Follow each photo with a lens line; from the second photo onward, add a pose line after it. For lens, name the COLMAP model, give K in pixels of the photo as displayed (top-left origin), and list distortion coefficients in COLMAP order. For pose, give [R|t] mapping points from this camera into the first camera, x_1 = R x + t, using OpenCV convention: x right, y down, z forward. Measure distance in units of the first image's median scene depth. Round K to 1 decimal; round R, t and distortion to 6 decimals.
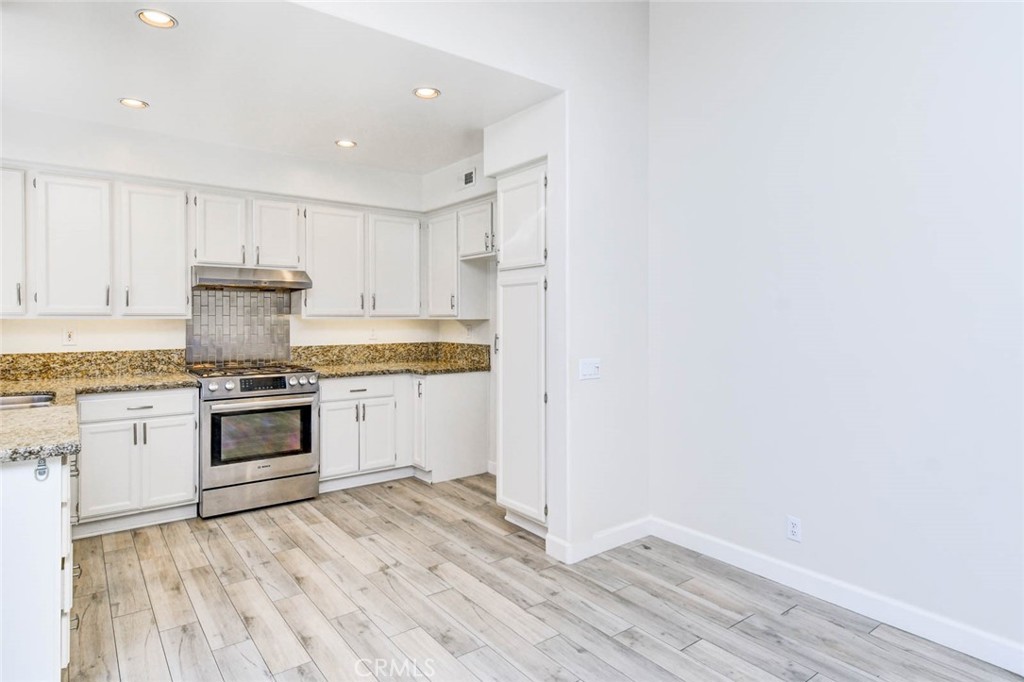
lens RADIAL K [[573.2, 0, 443.6], [0, 573.2, 321.0], [0, 0, 1]] dist [0.011291, 0.002285]
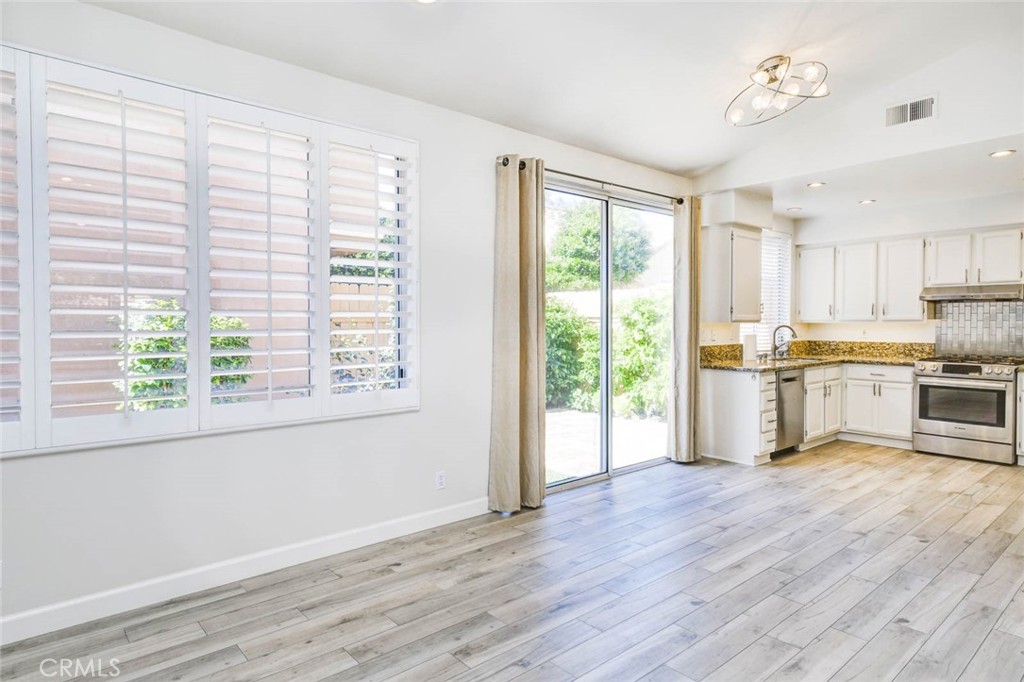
lens RADIAL K [[573.2, 0, 531.1], [0, 573.2, 334.9], [0, 0, 1]] dist [0.011291, 0.002285]
pose [[0.090275, 0.022775, -0.995656, 1.017609], [-0.003497, 0.999740, 0.022551, -0.002924], [0.995911, 0.001446, 0.090331, -0.175466]]
